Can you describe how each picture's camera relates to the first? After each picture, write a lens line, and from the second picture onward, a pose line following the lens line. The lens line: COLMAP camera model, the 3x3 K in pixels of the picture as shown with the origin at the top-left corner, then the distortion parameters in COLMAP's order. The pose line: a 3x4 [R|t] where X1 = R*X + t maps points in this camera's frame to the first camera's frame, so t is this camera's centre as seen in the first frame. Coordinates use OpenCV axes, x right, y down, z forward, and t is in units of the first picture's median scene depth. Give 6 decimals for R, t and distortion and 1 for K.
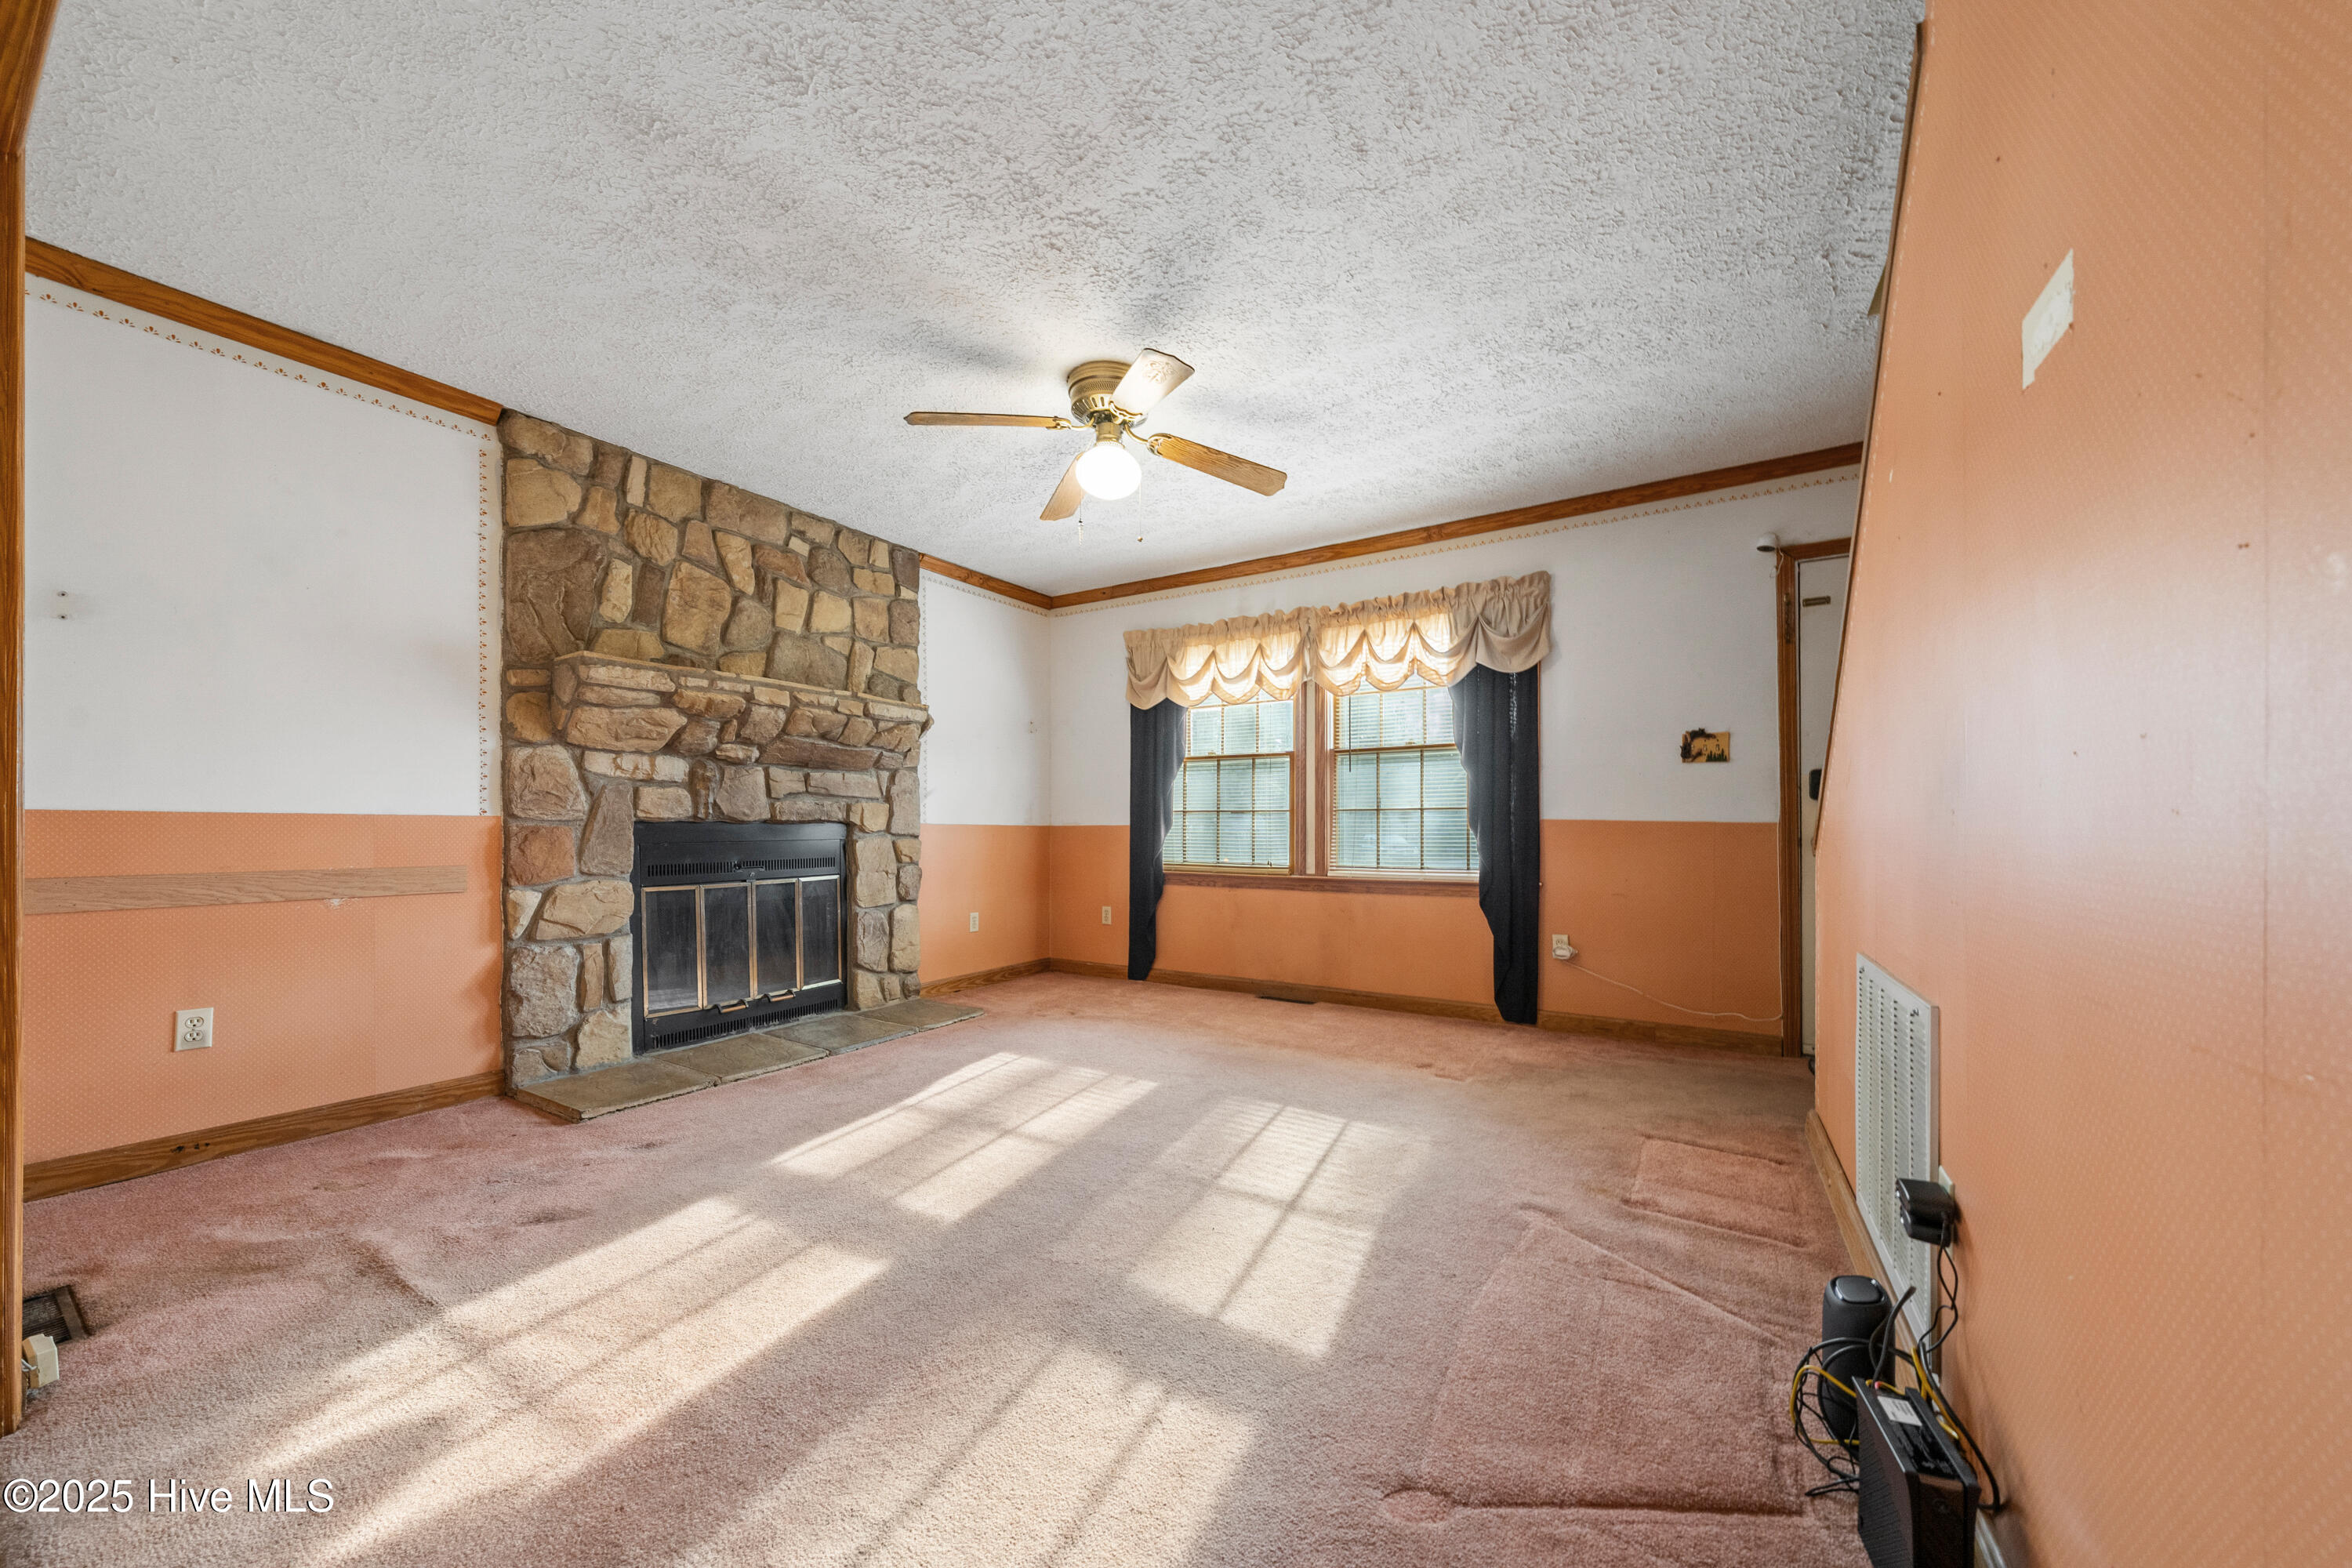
lens RADIAL K [[807.9, 0, 1200.1], [0, 807.9, 839.2], [0, 0, 1]] dist [-0.002956, 0.000540]
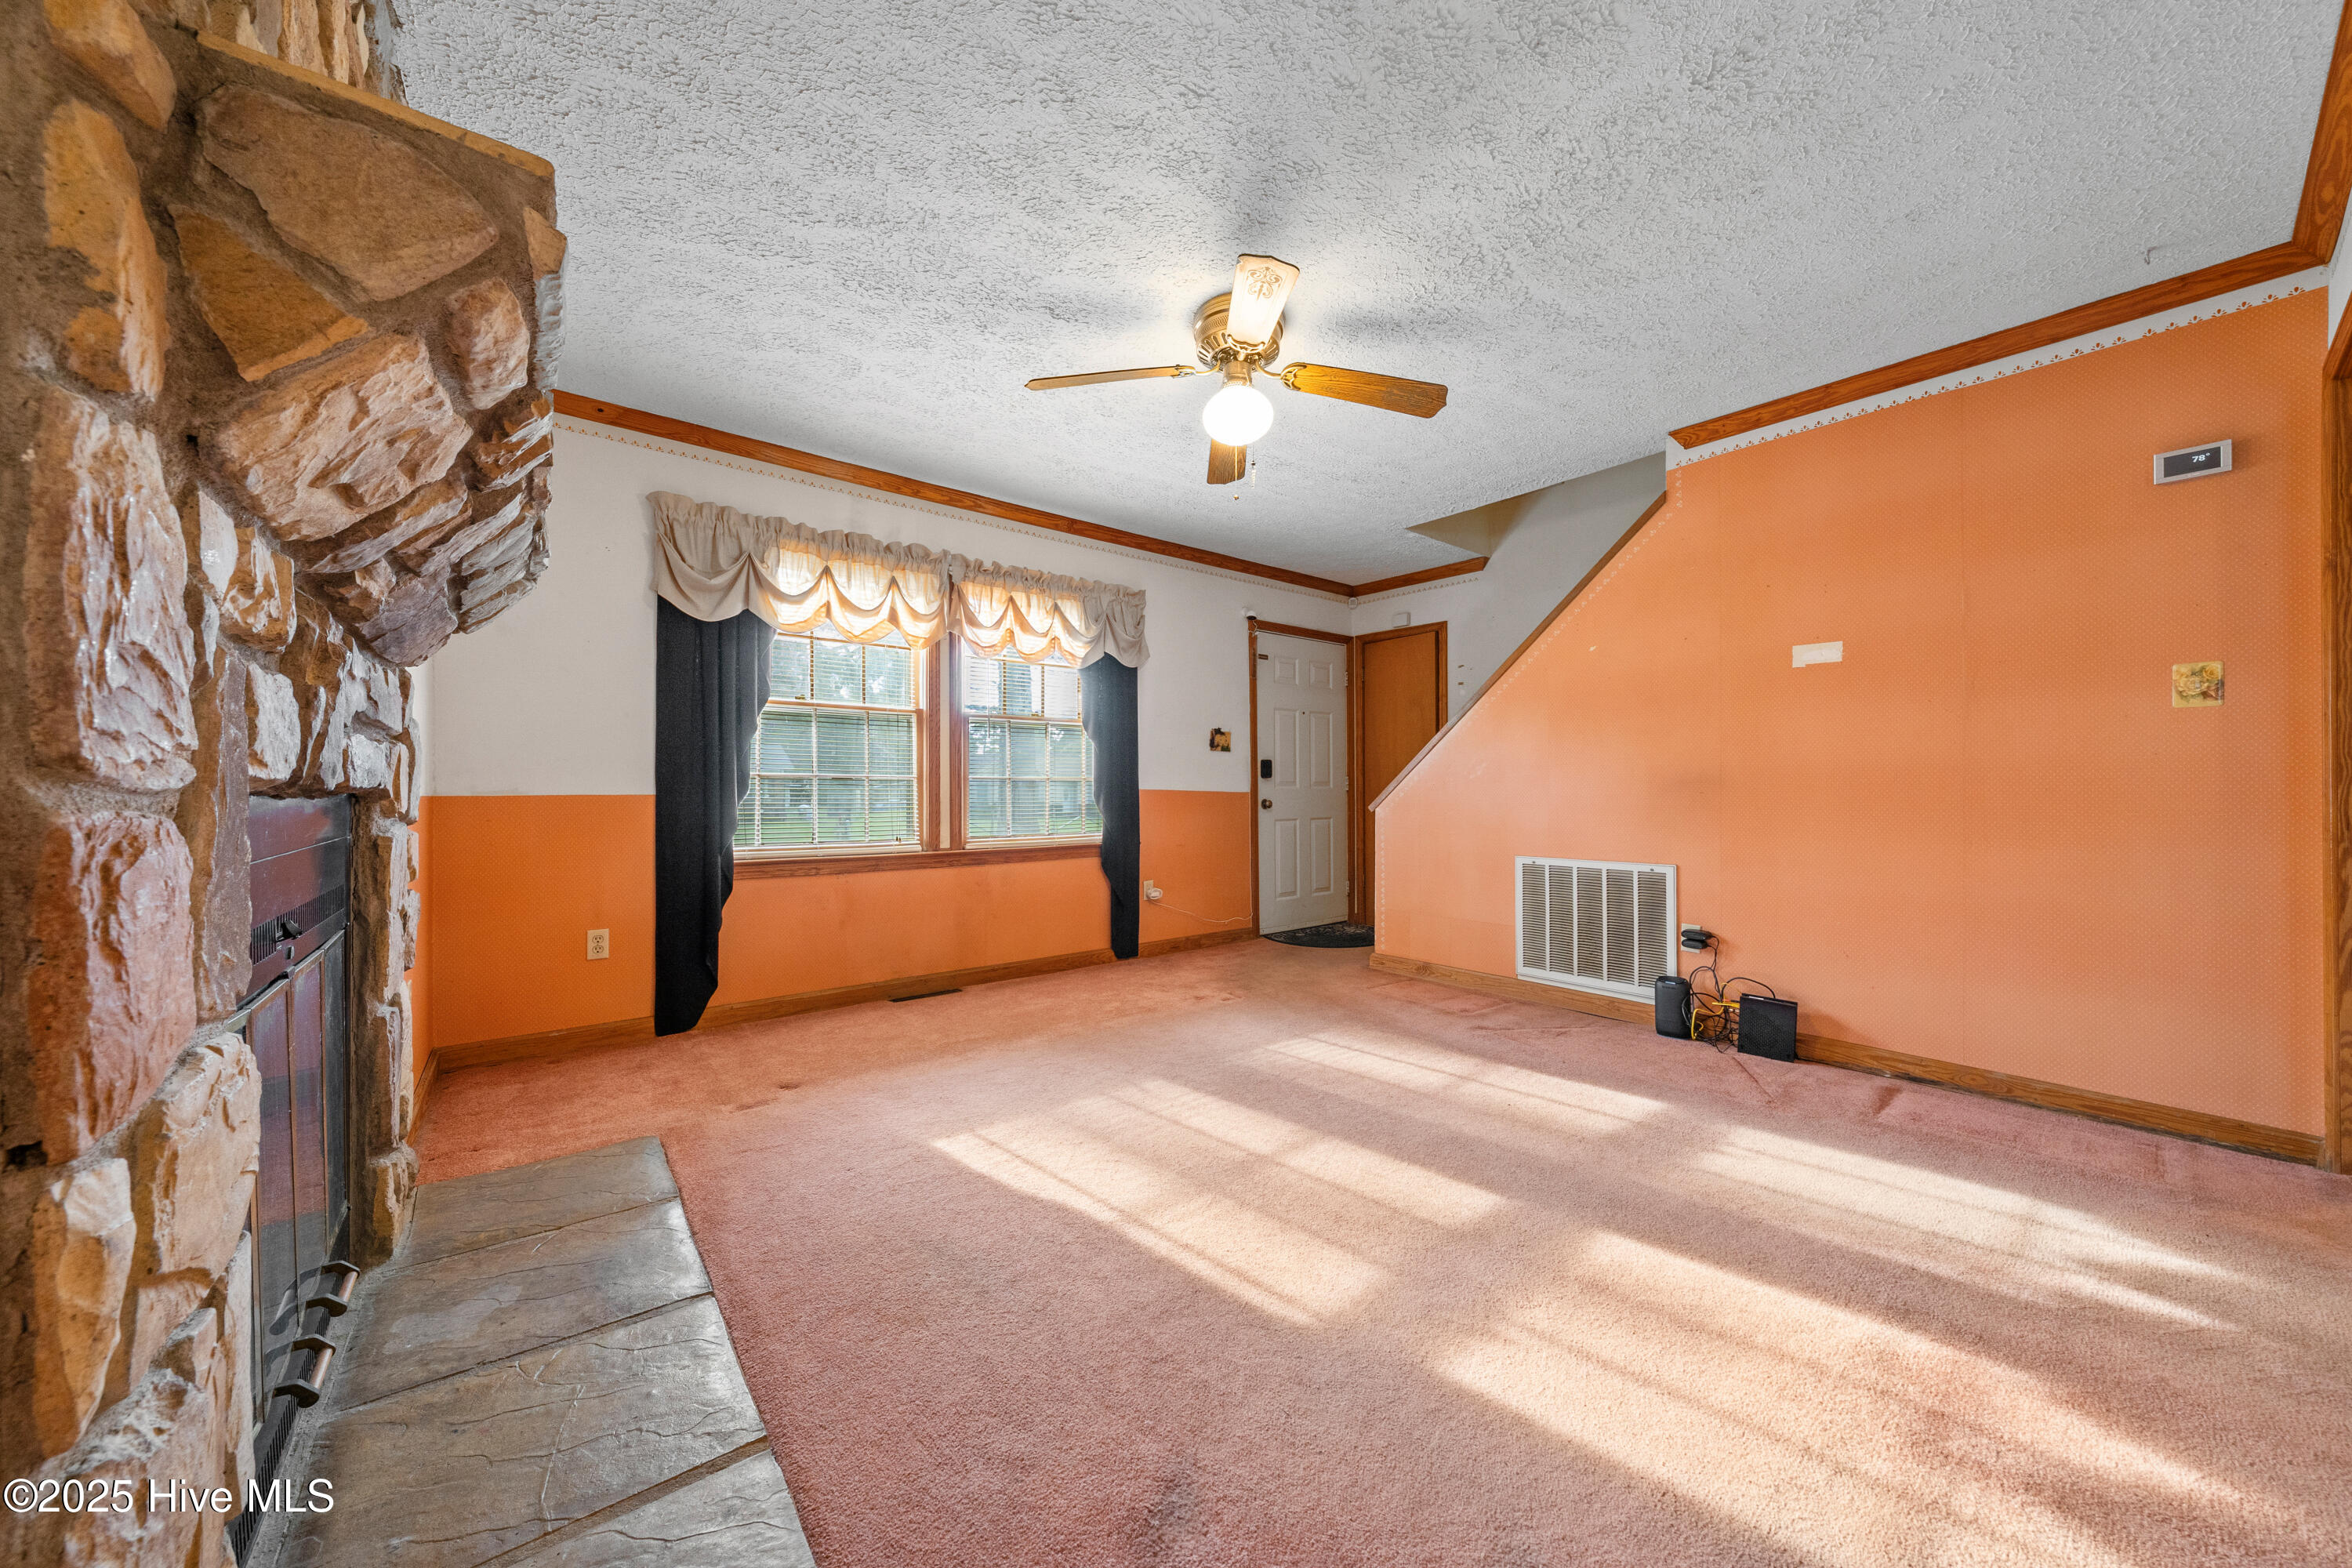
lens RADIAL K [[807.9, 0, 1162.8], [0, 807.9, 784.7], [0, 0, 1]] dist [-0.002956, 0.000540]
pose [[0.347685, 0.008631, 0.937572, -0.707906], [0.013562, 0.999807, -0.014233, -0.013034], [-0.937513, 0.017664, 0.347501, 0.527296]]
